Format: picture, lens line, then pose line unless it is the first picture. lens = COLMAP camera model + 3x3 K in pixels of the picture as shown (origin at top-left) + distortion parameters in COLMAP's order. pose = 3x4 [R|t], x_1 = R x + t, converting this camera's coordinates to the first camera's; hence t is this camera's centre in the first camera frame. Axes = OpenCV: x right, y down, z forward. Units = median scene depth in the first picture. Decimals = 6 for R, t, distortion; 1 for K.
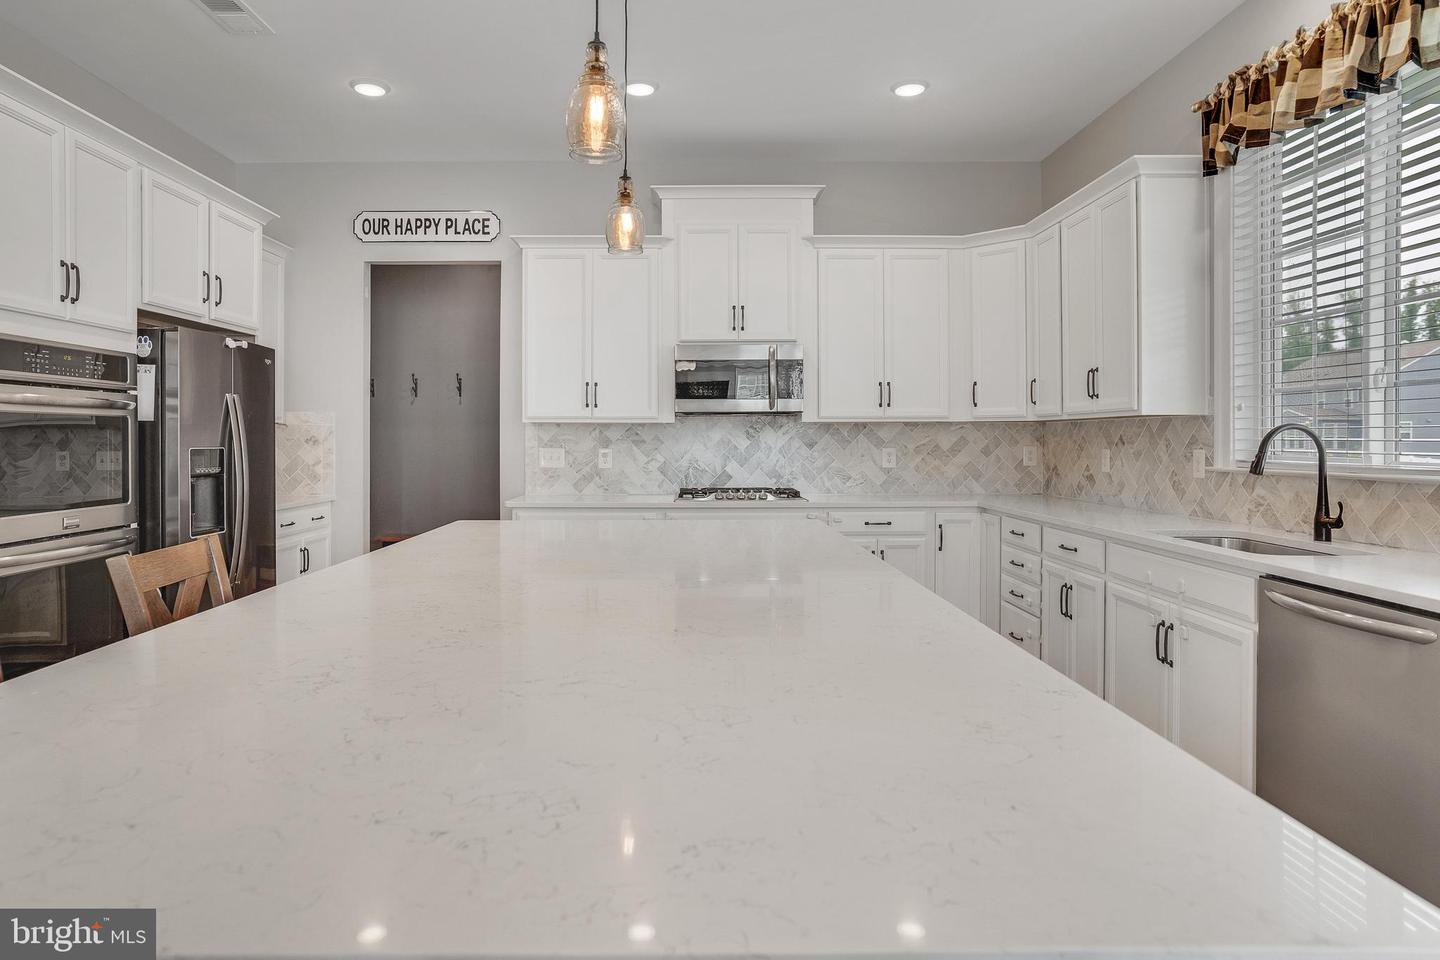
lens RADIAL K [[859.1, 0, 681.9], [0, 859.1, 442.2], [0, 0, 1]] dist [-0.068943, 0.048335]
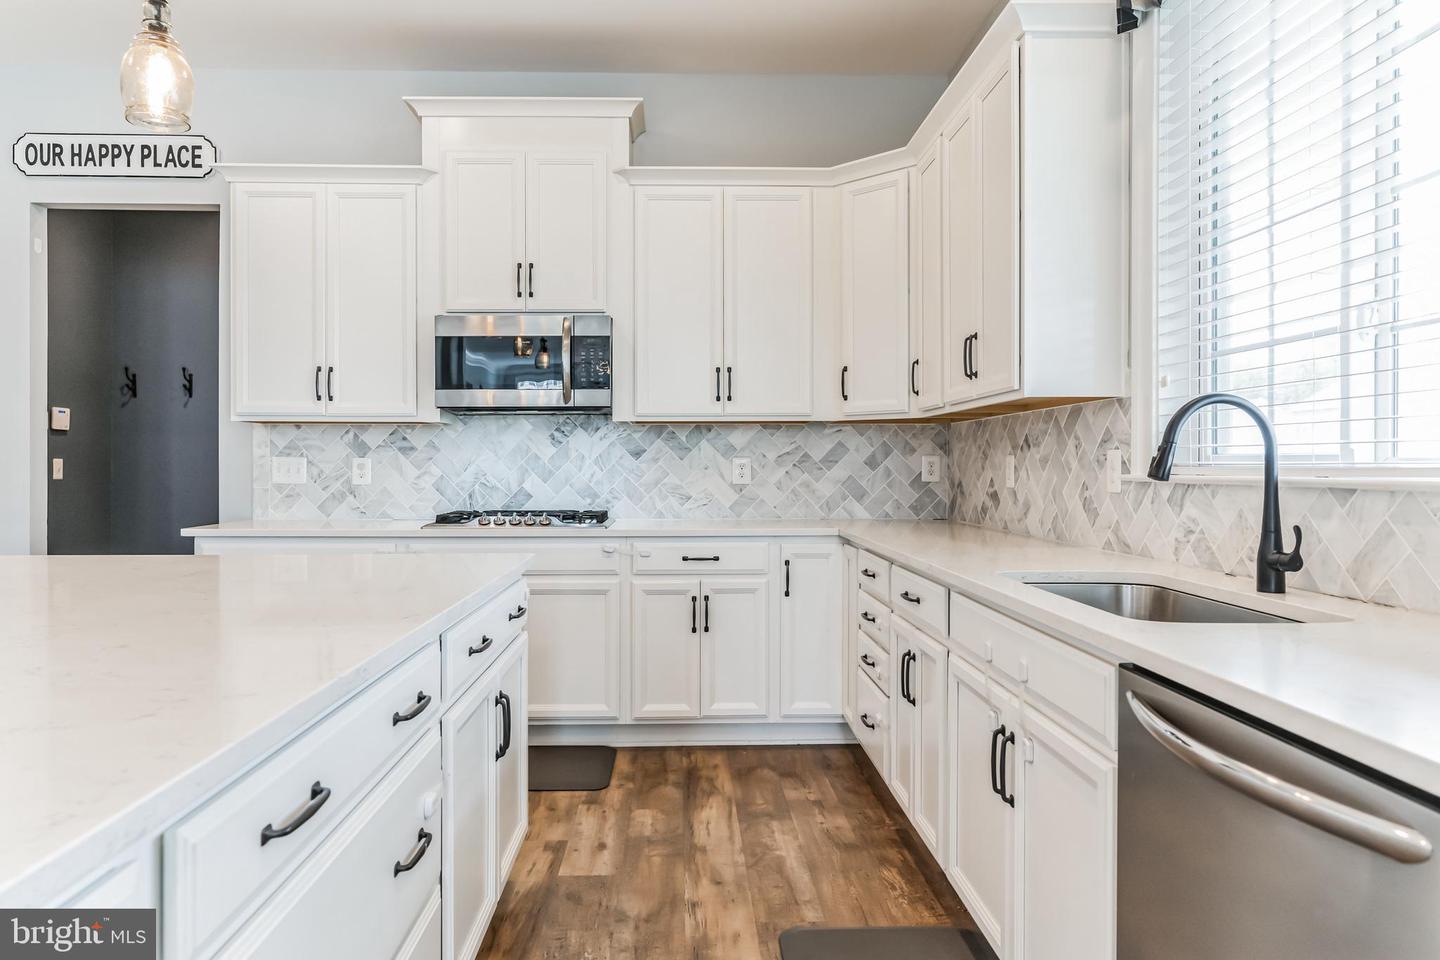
lens RADIAL K [[913.1, 0, 703.9], [0, 913.1, 473.0], [0, 0, 1]] dist [-0.009061, 0.001499]
pose [[0.999575, 0.000716, 0.029151, 0.197136], [-0.000842, 0.999990, 0.004292, 0.017845], [-0.029148, -0.004315, 0.999566, 0.211544]]
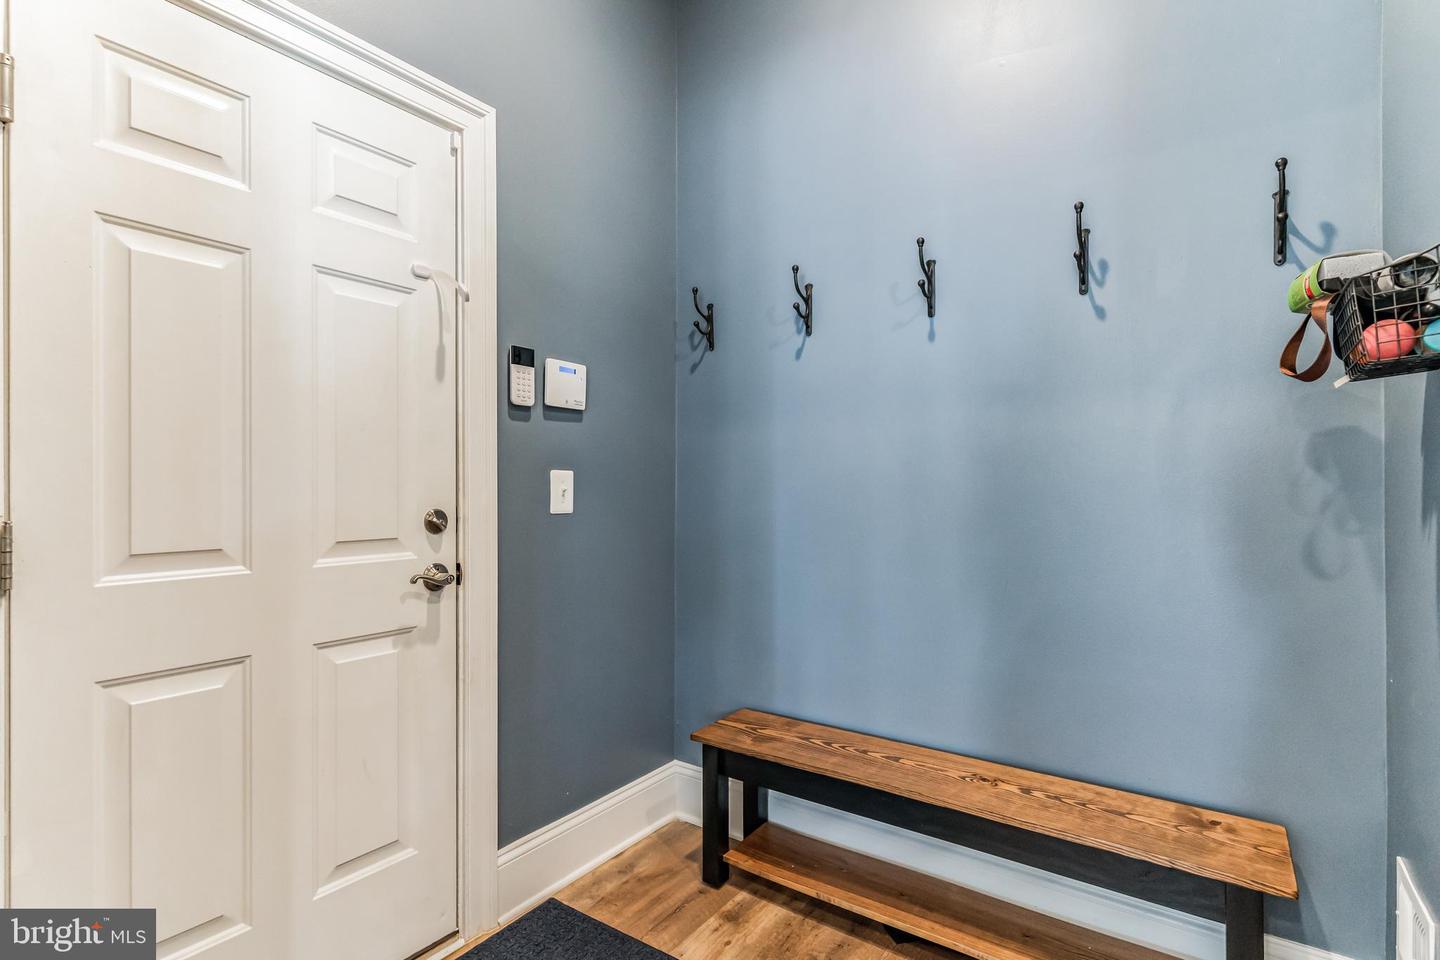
lens RADIAL K [[687.8, 0, 715.3], [0, 687.8, 478.6], [0, 0, 1]] dist [-0.000548, 0.000051]
pose [[0.817278, -0.003725, -0.576232, -0.253201], [-0.001986, 0.999955, -0.009280, 0.014332], [0.576240, 0.008729, 0.817234, 1.063642]]
